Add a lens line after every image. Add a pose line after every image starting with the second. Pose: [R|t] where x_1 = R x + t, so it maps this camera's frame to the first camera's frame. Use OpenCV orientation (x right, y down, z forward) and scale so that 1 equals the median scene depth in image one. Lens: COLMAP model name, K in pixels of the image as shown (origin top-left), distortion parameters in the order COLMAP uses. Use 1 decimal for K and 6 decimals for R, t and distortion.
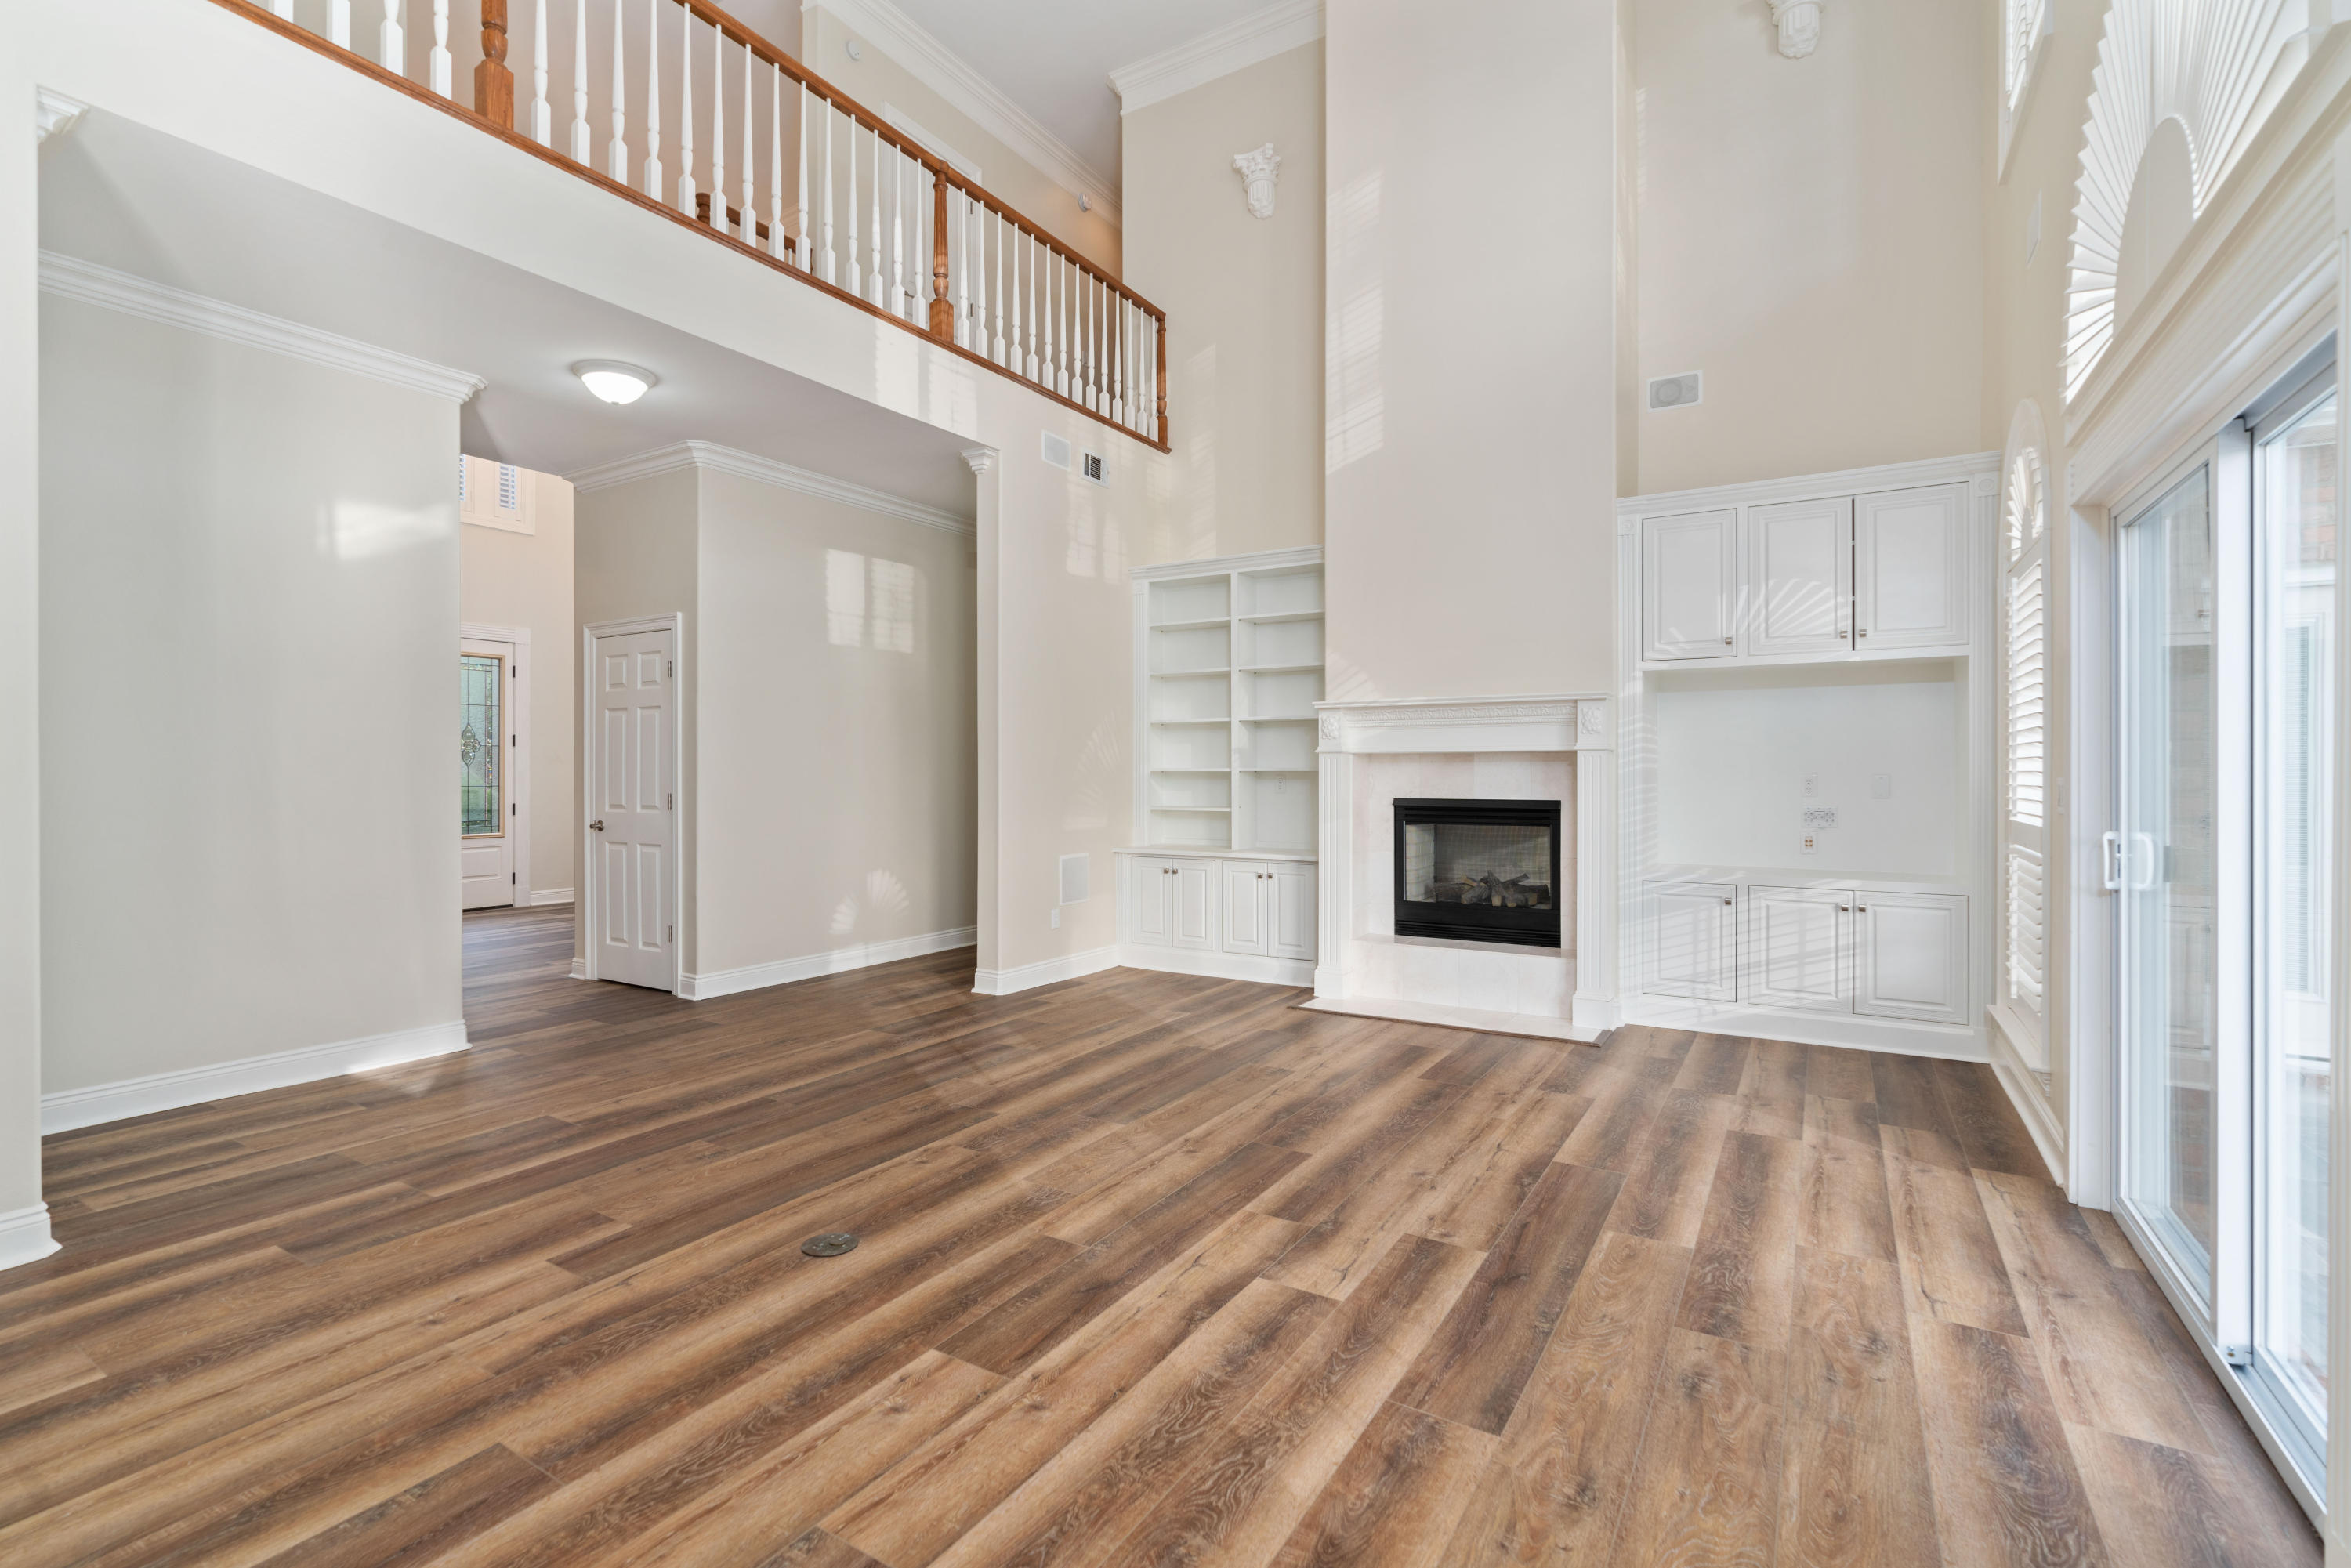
lens RADIAL K [[1085.9, 0, 1151.3], [0, 1085.9, 773.2], [0, 0, 1]] dist [-0.002670, 0.002854]
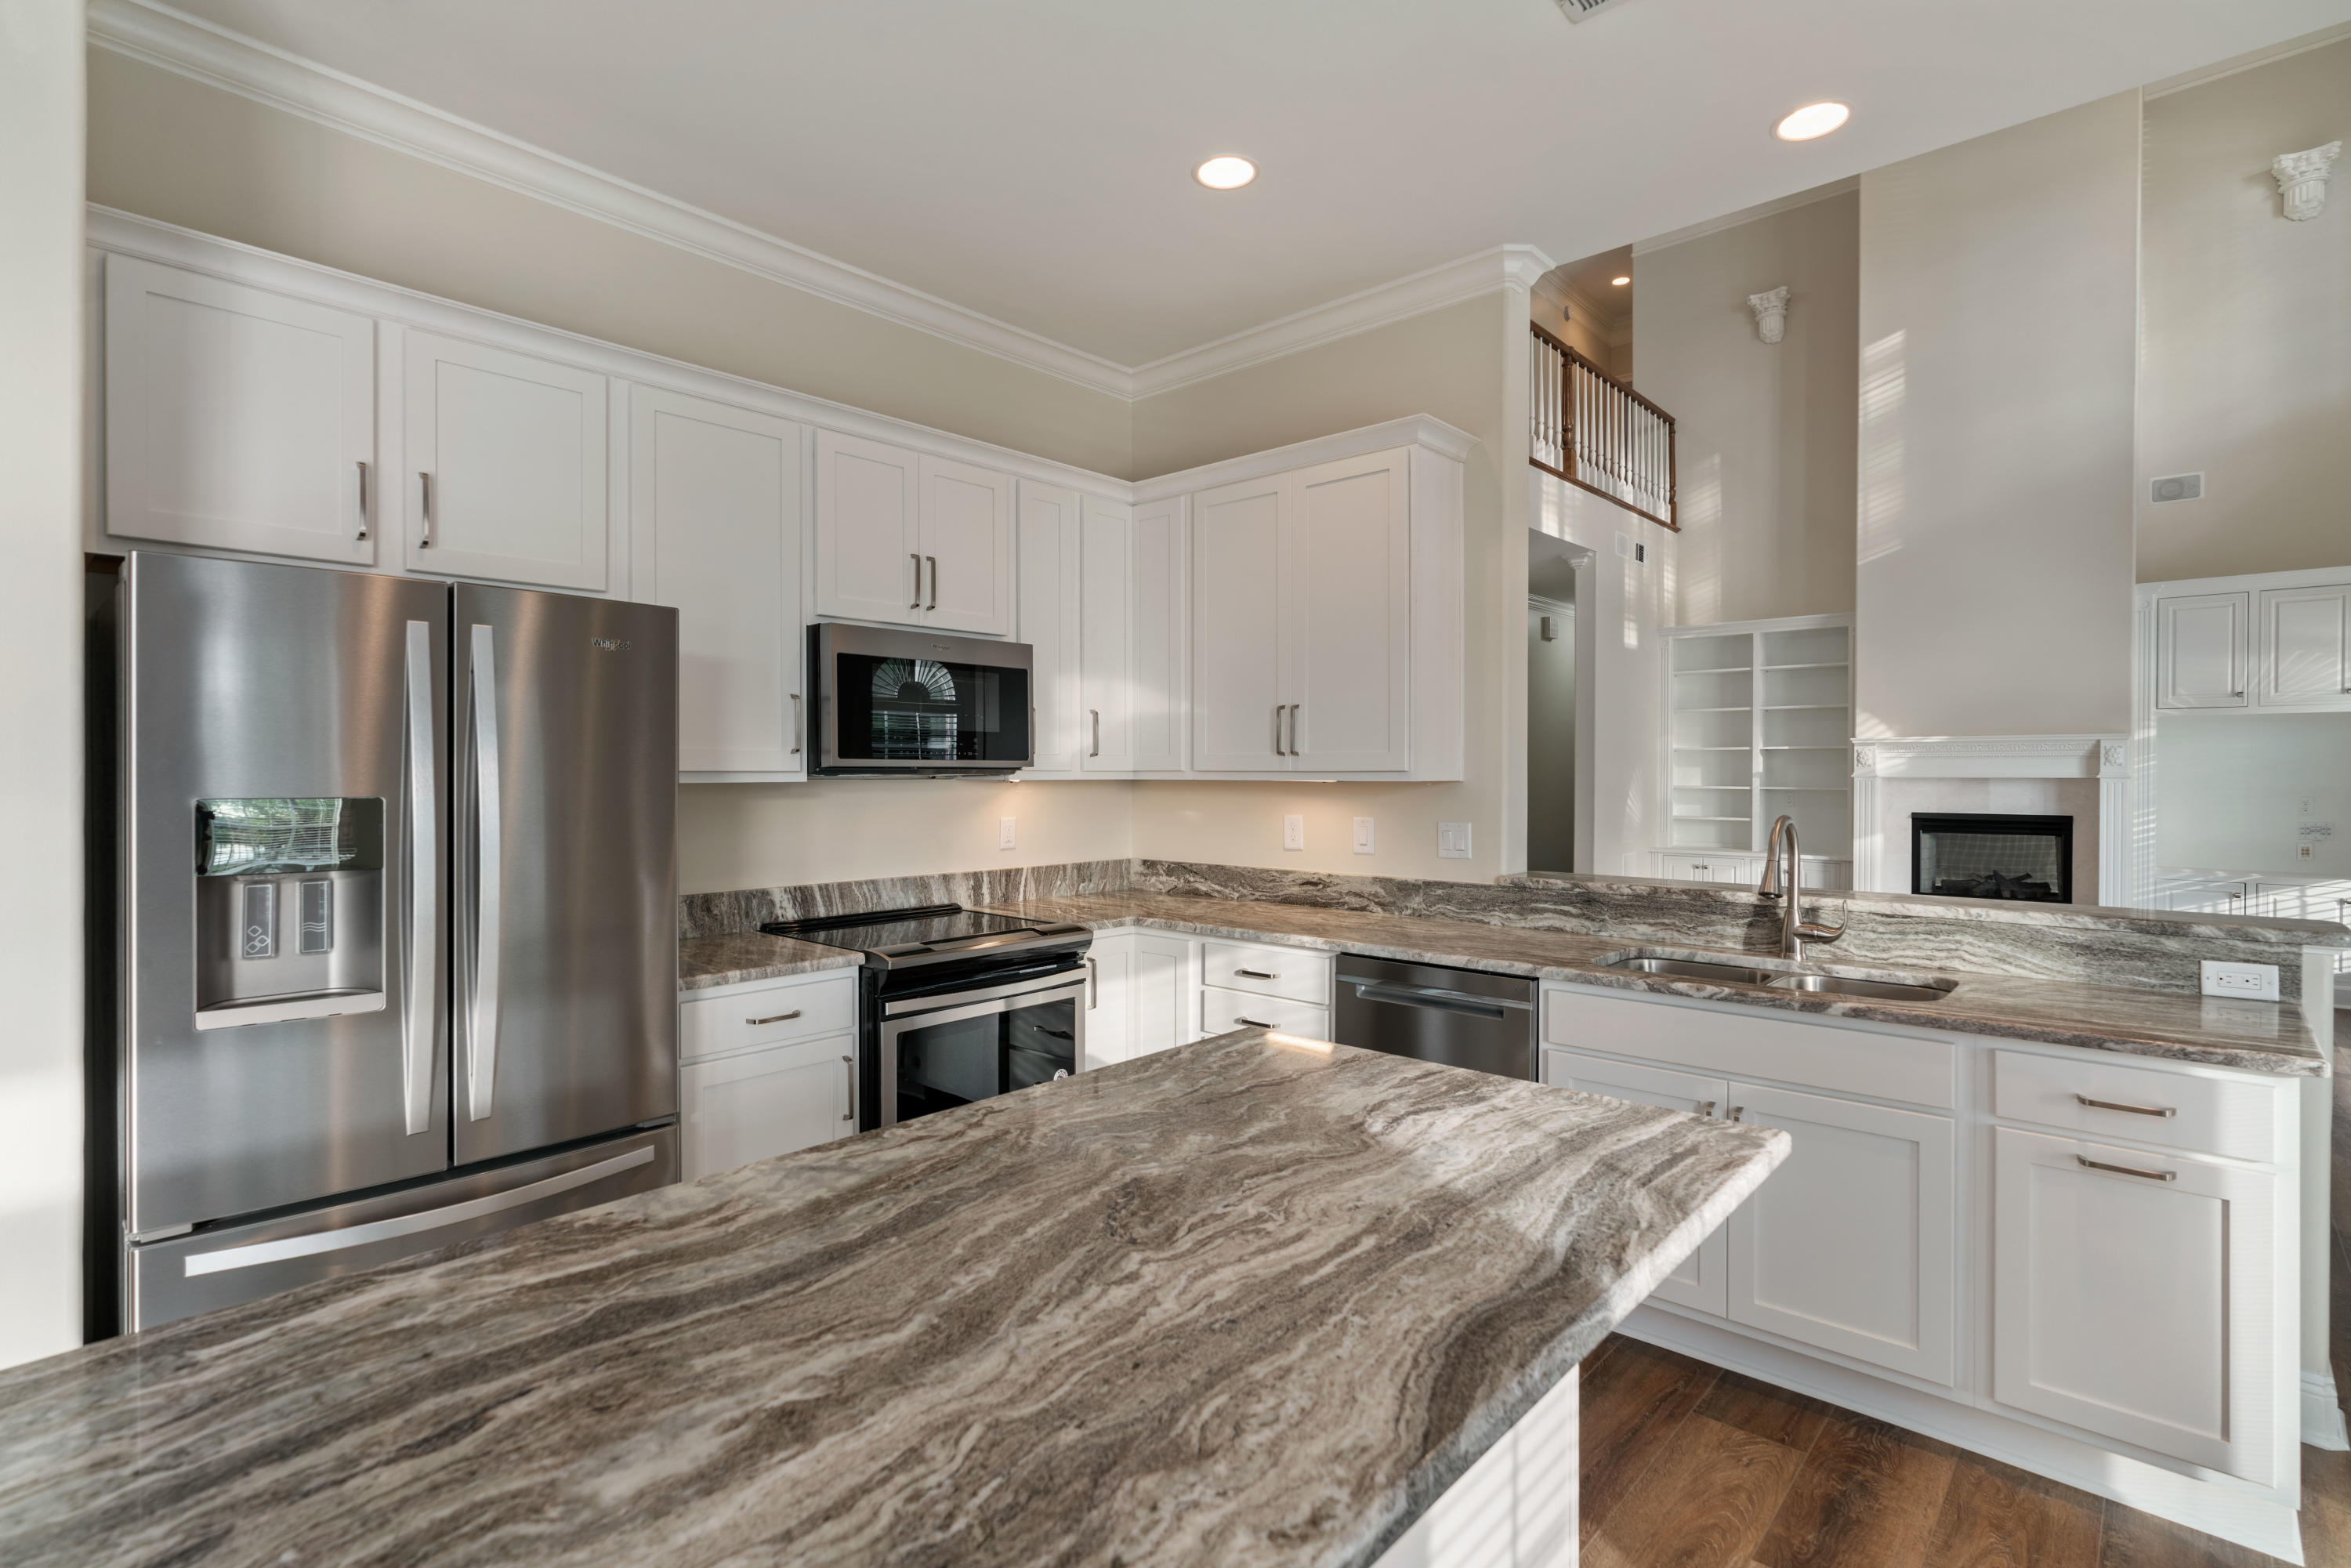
lens RADIAL K [[1093.9, 0, 1190.6], [0, 1093.9, 783.6], [0, 0, 1]] dist [0.005121, -0.000303]
pose [[0.985744, 0.001625, -0.168246, -0.423028], [0.000815, 0.999895, 0.014436, -0.031805], [0.168252, -0.014367, 0.985639, -0.441811]]
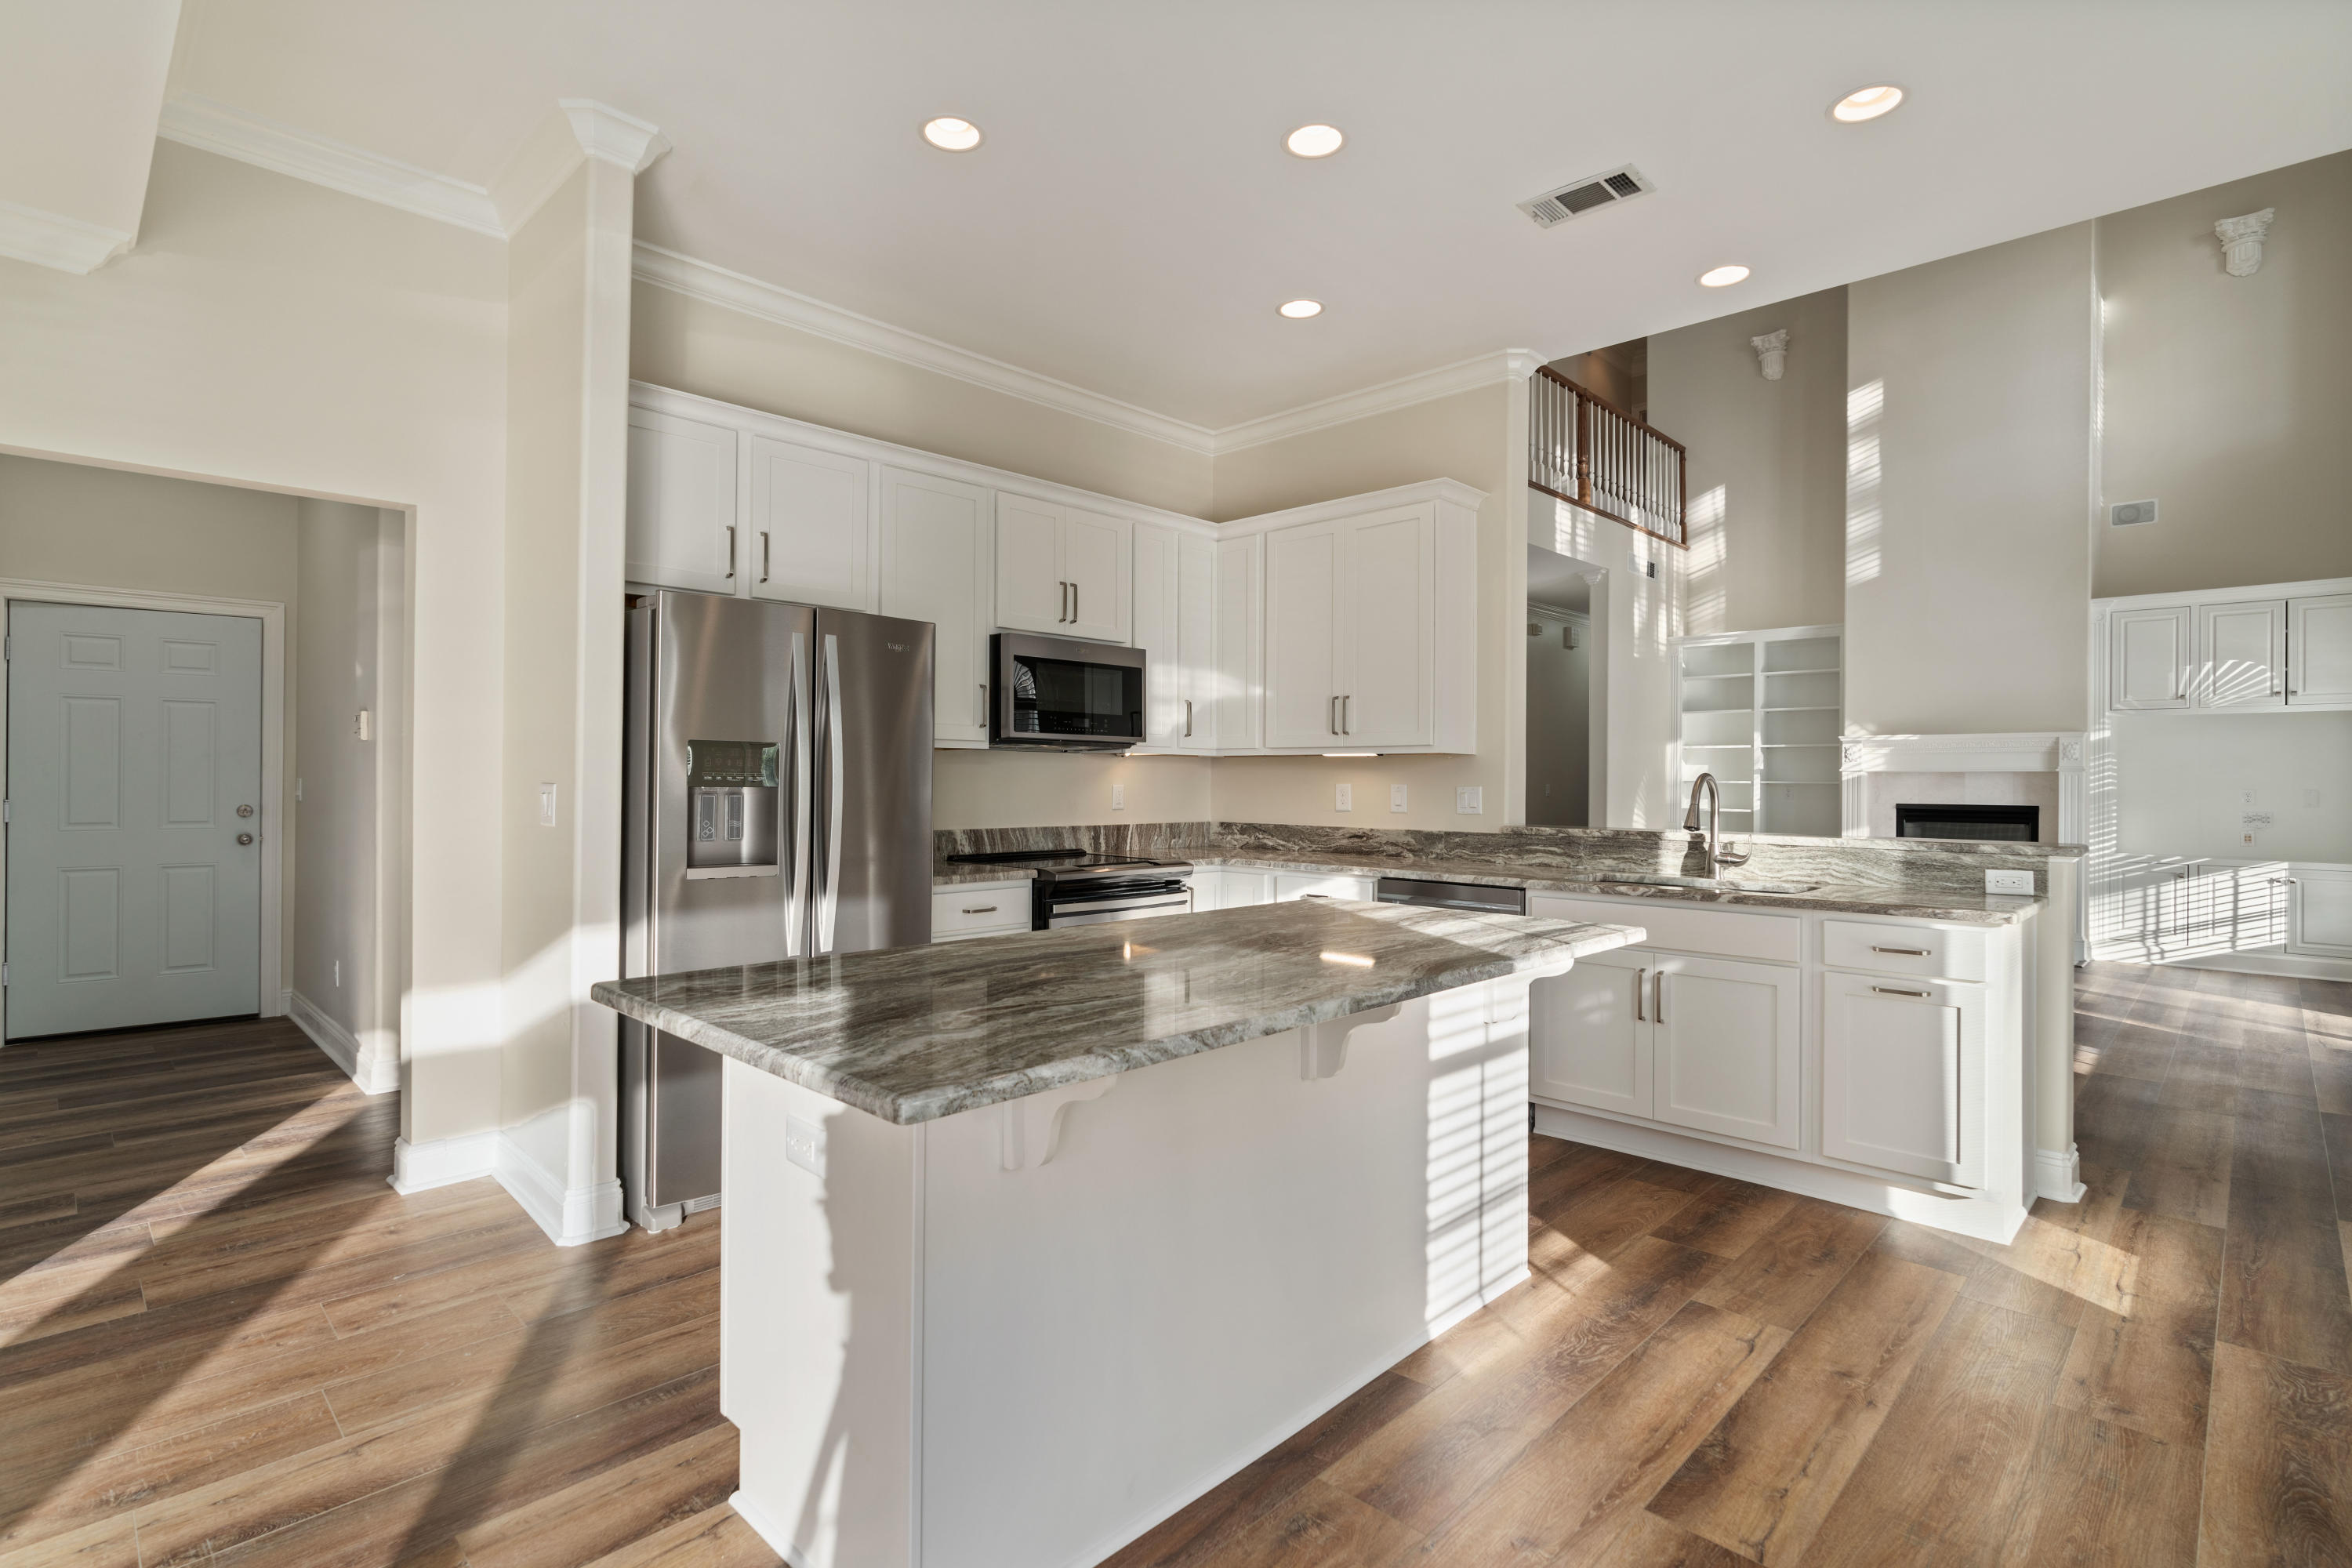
lens RADIAL K [[1086.4, 0, 1182.0], [0, 1086.4, 781.2], [0, 0, 1]] dist [-0.002670, 0.002854]
pose [[0.978099, 0.006321, -0.208043, -0.420459], [-0.005394, 0.999973, 0.005023, -0.008961], [0.208069, -0.003791, 0.978107, -0.620068]]
